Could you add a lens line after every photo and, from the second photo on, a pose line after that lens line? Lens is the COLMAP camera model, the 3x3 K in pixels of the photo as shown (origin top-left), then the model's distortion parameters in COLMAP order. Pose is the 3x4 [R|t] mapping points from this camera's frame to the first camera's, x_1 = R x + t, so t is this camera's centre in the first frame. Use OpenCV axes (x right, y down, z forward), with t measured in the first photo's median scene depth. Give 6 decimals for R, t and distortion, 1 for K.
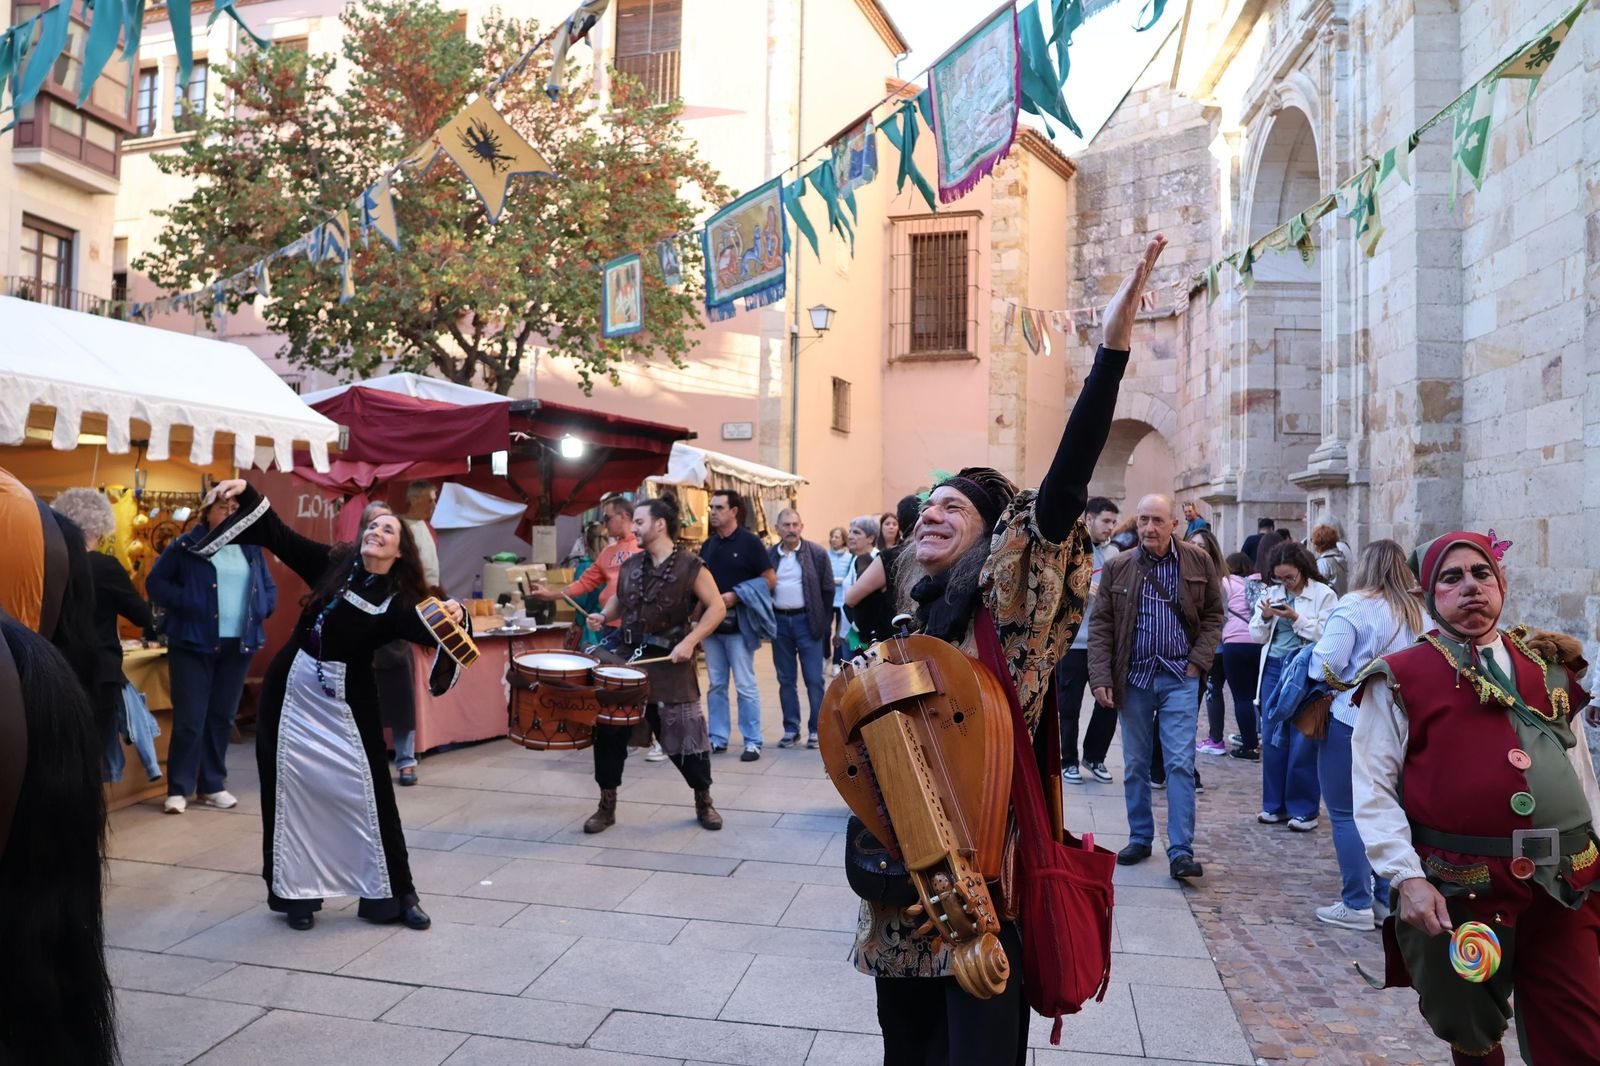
lens RADIAL K [[1339.5, 0, 800.0], [0, 1339.5, 533.0], [0, 0, 1]] dist [-0.152324, 0.114117]
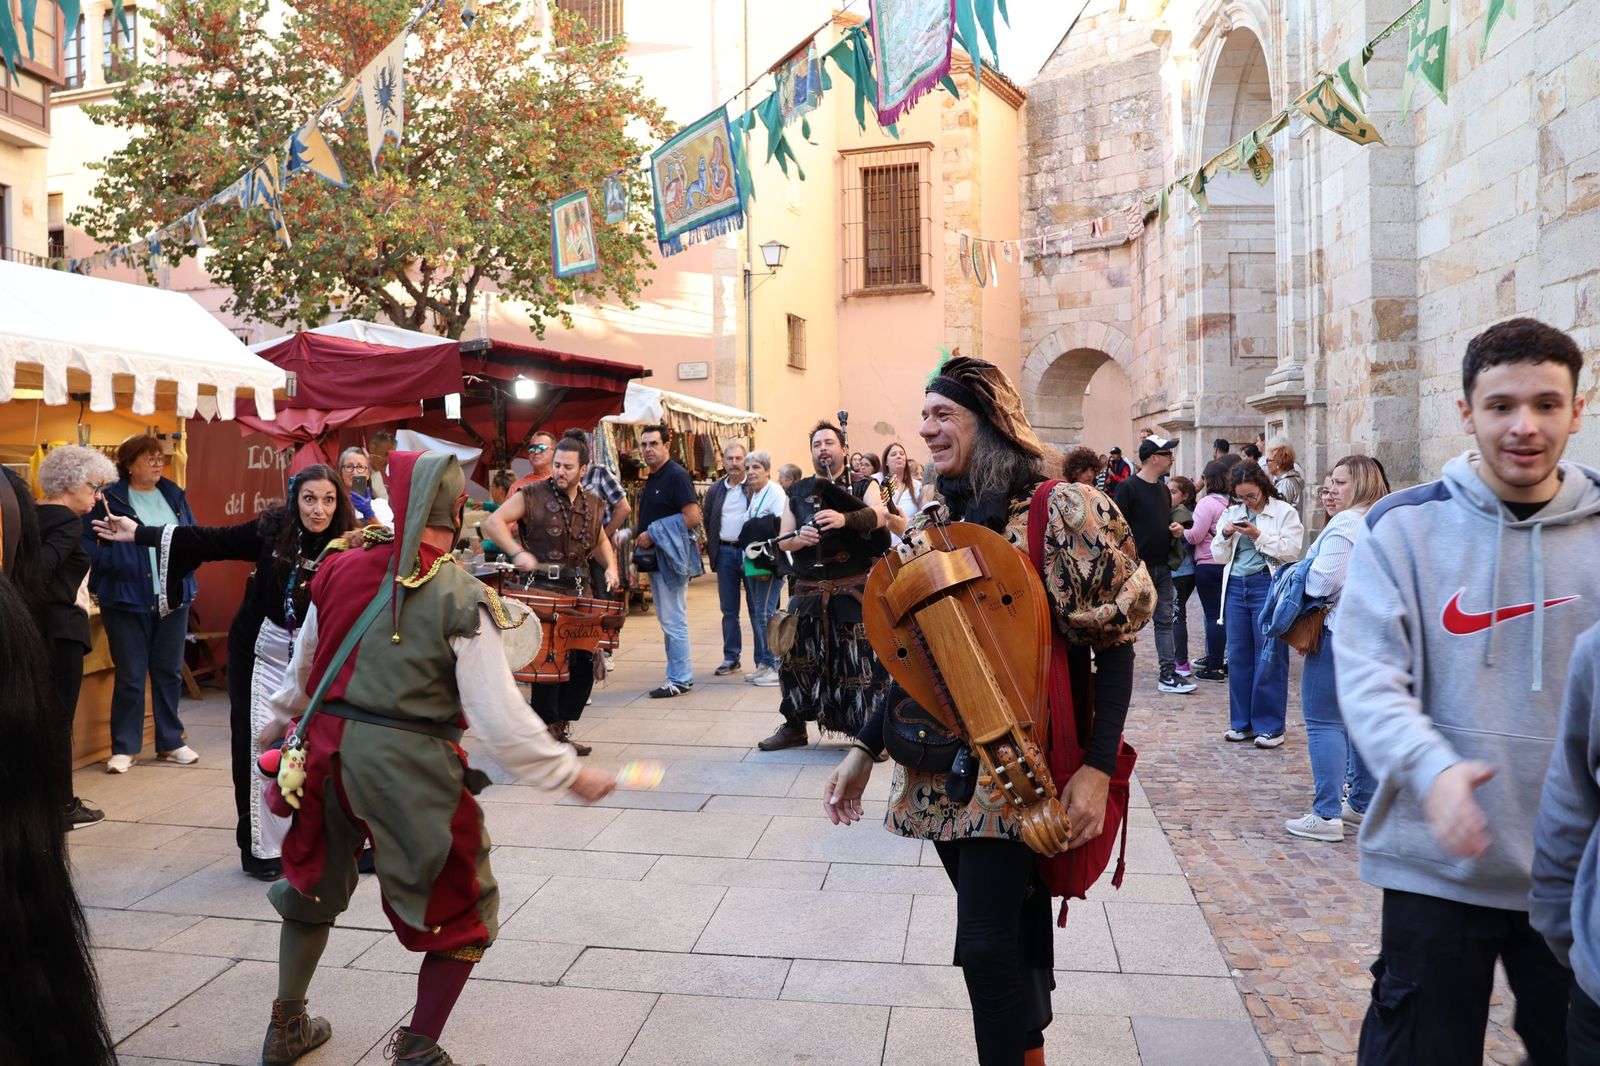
lens RADIAL K [[1339.5, 0, 800.0], [0, 1339.5, 533.0], [0, 0, 1]] dist [-0.152324, 0.114117]
pose [[0.999056, -0.032380, 0.028967, 0.000052], [0.031072, 0.998525, 0.044519, 0.002900], [-0.030366, -0.043577, 0.998588, 0.003768]]
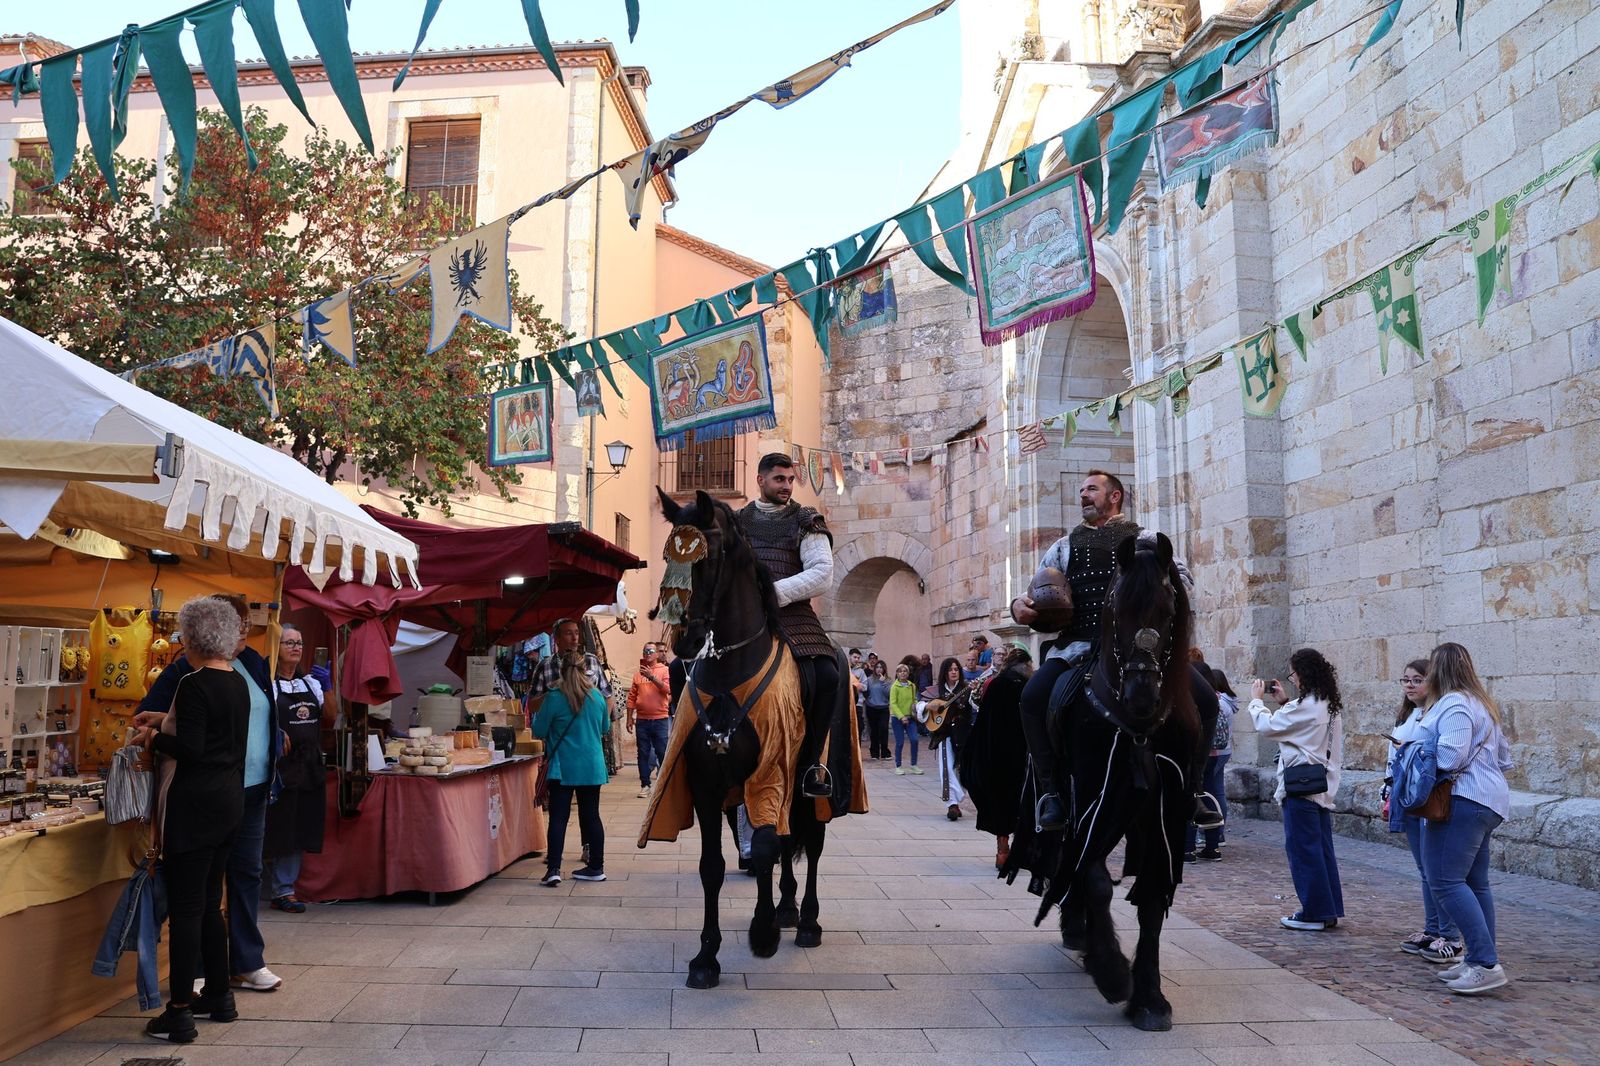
lens RADIAL K [[1332.6, 0, 800.0], [0, 1332.6, 533.0], [0, 0, 1]] dist [-0.162194, 0.132632]
pose [[0.968522, 0.012855, 0.248595, -0.128802], [0.013426, 0.994514, -0.103736, 0.005126], [-0.248565, 0.103808, 0.963037, 0.006775]]
